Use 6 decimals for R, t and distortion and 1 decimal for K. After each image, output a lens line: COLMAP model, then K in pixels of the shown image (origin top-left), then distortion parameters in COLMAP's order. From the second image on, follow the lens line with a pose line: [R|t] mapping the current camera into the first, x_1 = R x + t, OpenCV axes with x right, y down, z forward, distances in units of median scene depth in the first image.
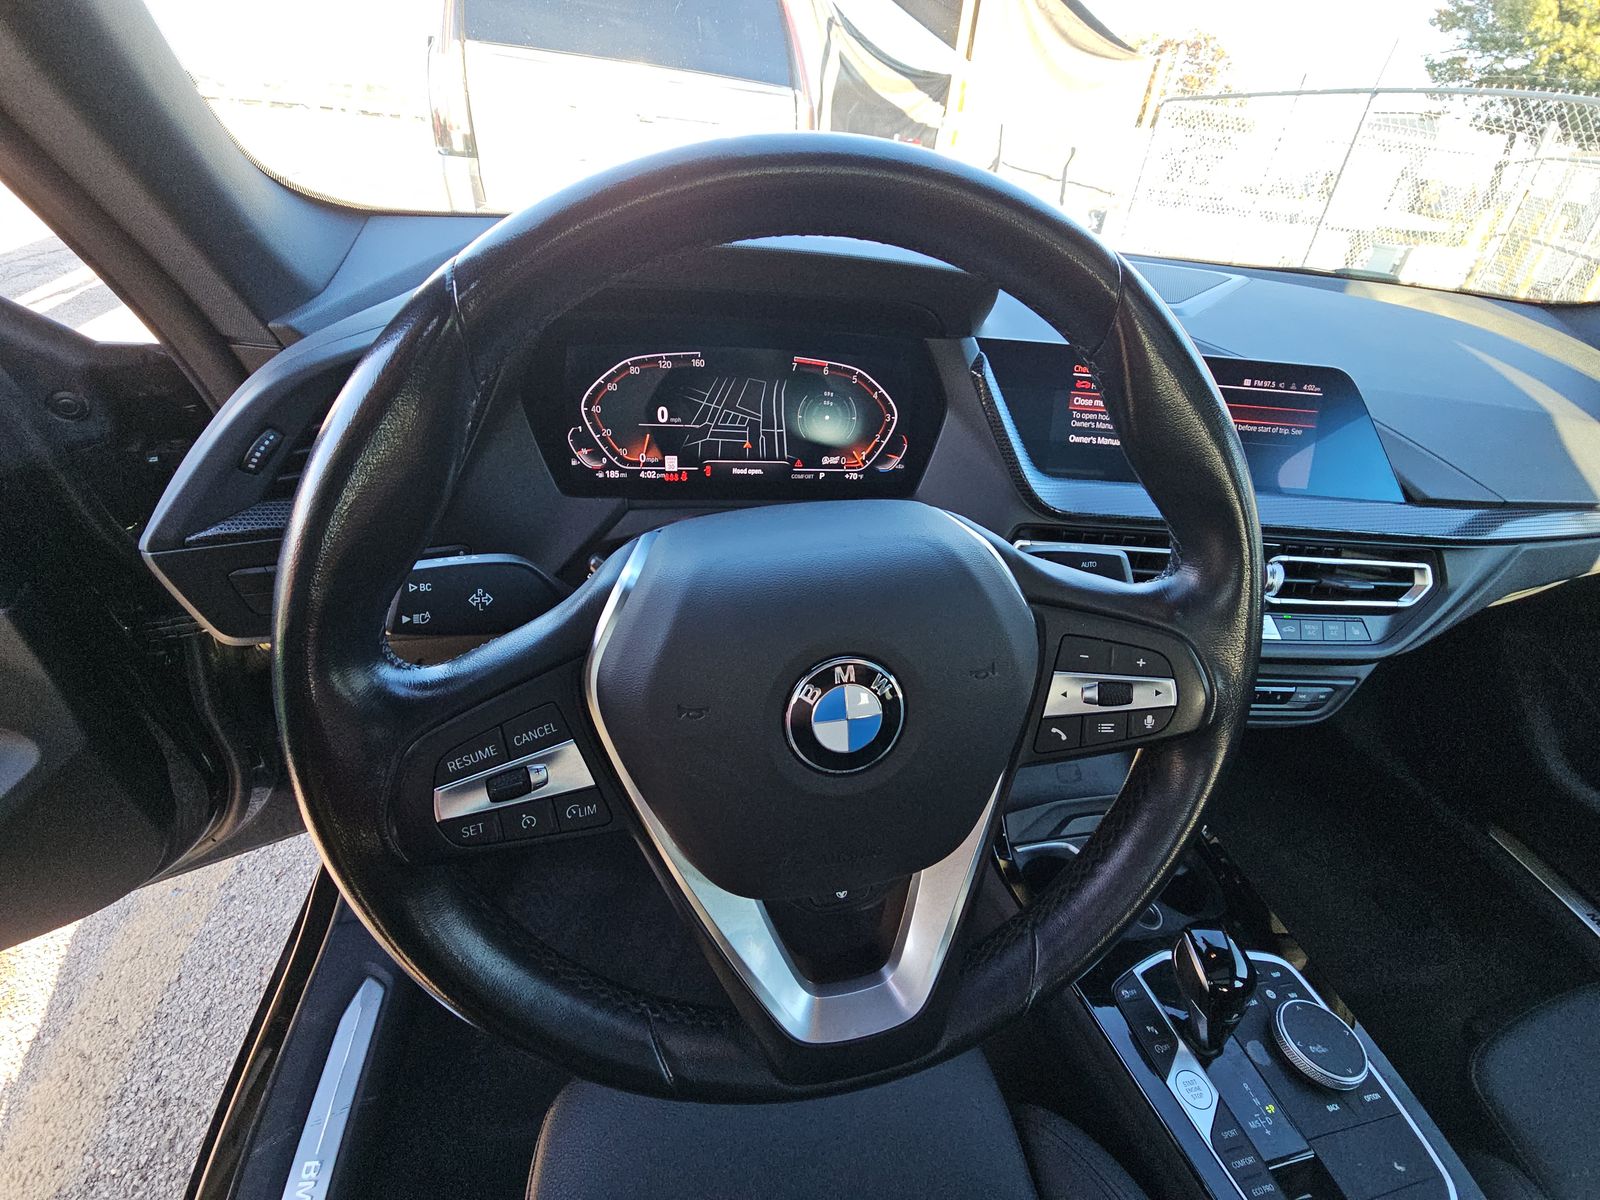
lens RADIAL K [[639.2, 0, 800.0], [0, 639.2, 600.0], [0, 0, 1]] dist [0.000452, -0.006963]
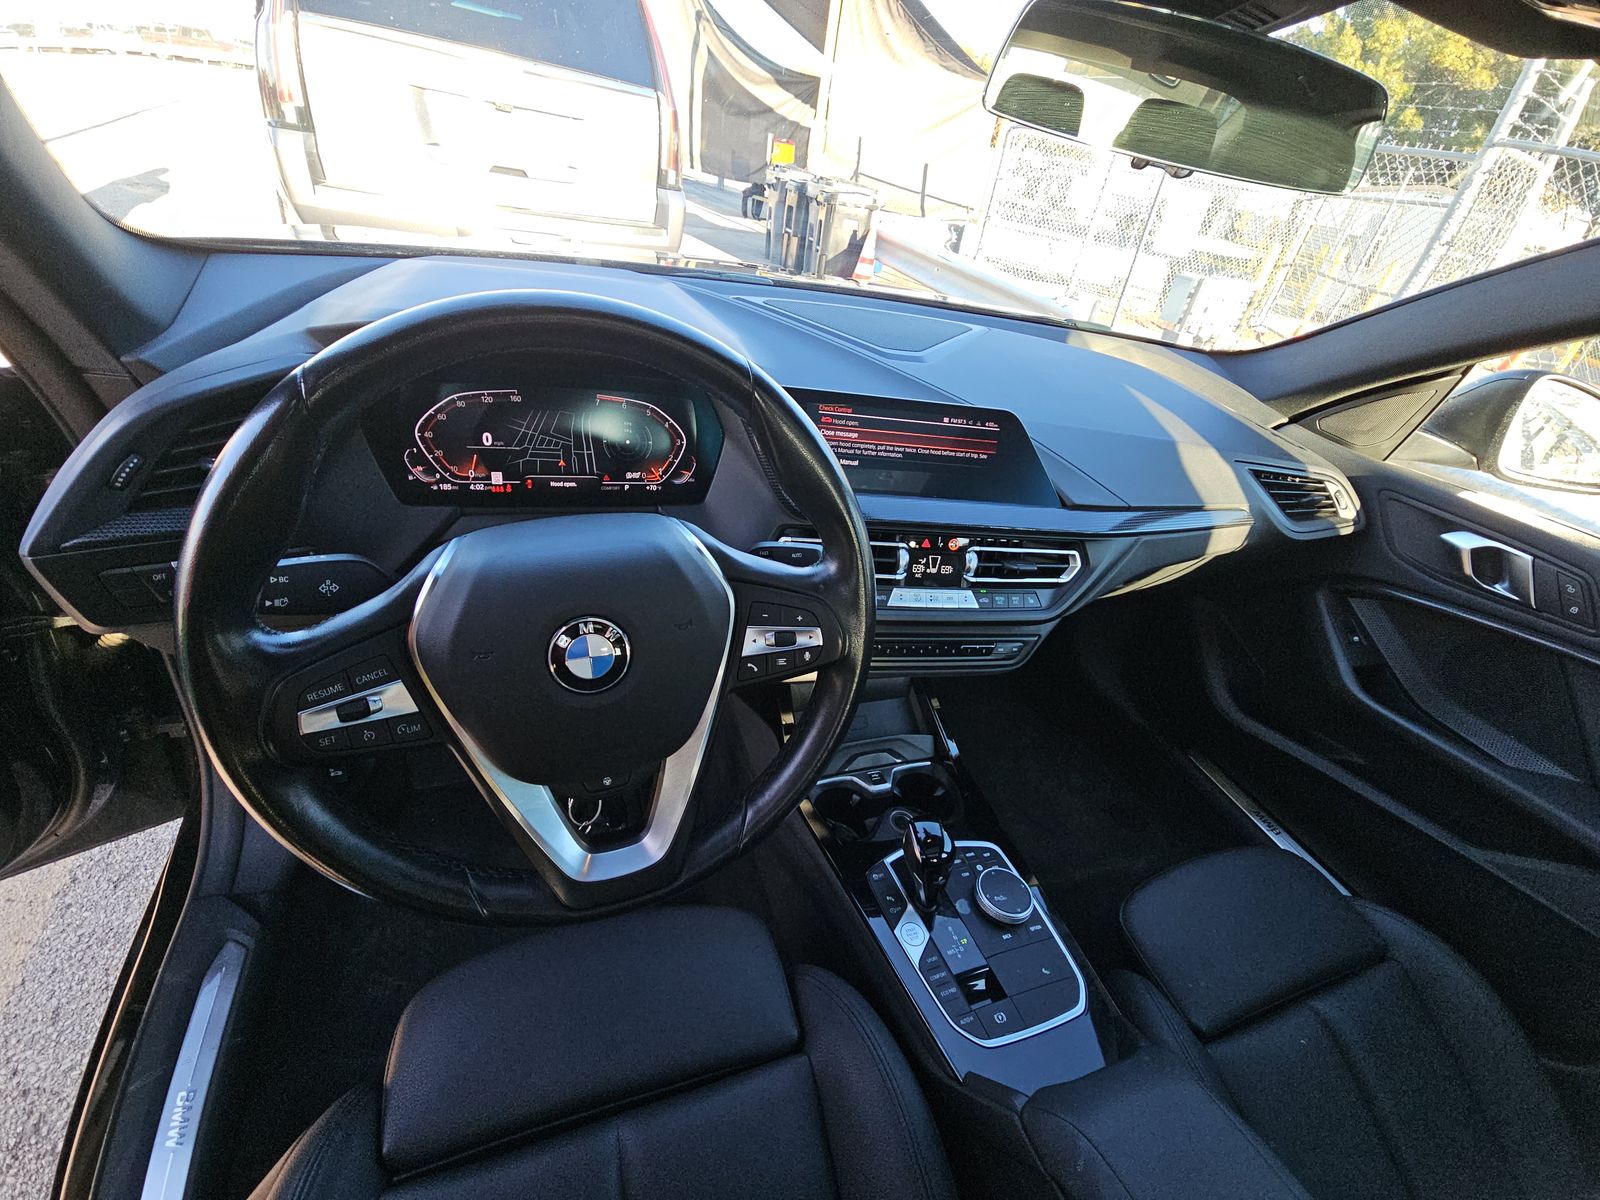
lens RADIAL K [[639.2, 0, 800.0], [0, 639.2, 600.0], [0, 0, 1]] dist [0.000452, -0.006963]
pose [[0.985341, -0.026280, 0.168560, 0.162923], [0.024485, 0.999619, 0.012721, 0.020215], [-0.168830, -0.008408, 0.985609, -0.319393]]
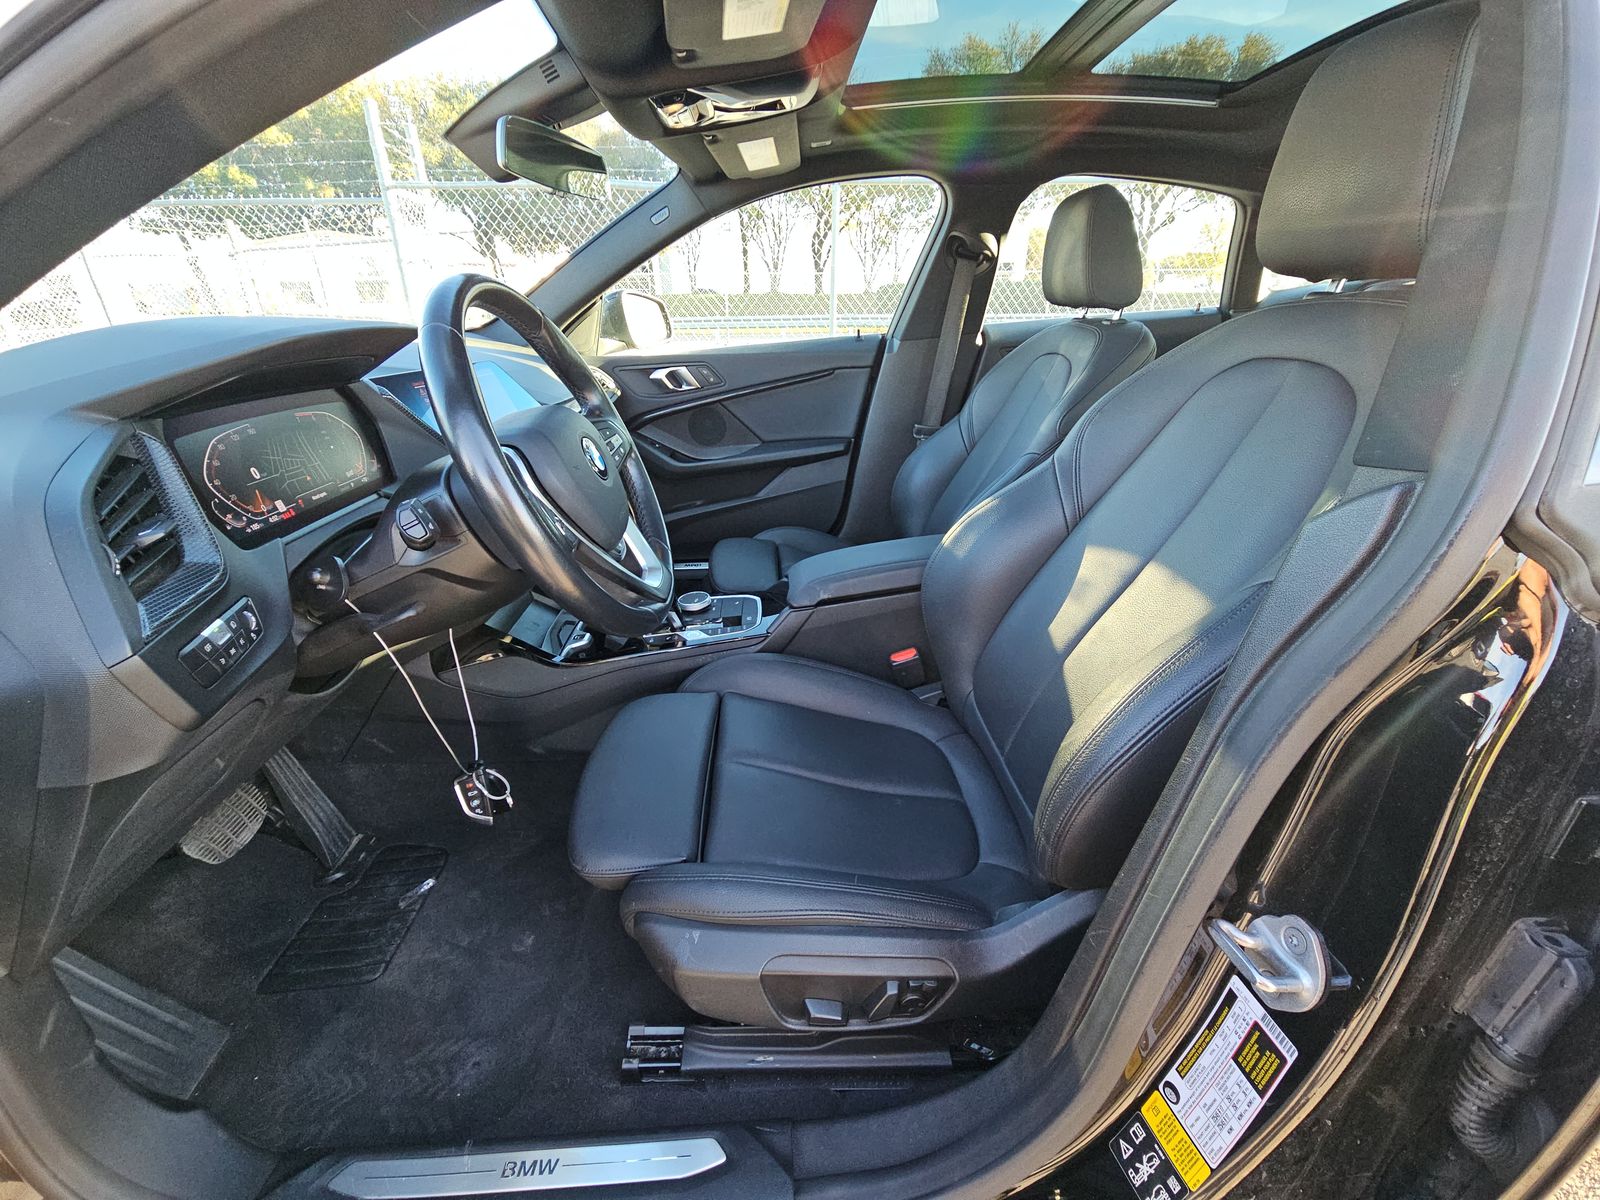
lens RADIAL K [[639.2, 0, 800.0], [0, 639.2, 600.0], [0, 0, 1]] dist [0.000452, -0.006963]
pose [[0.131691, -0.493403, 0.859774, -1.294112], [0.567828, 0.748481, 0.342561, 0.087880], [-0.812545, 0.443091, 0.378736, -0.272401]]
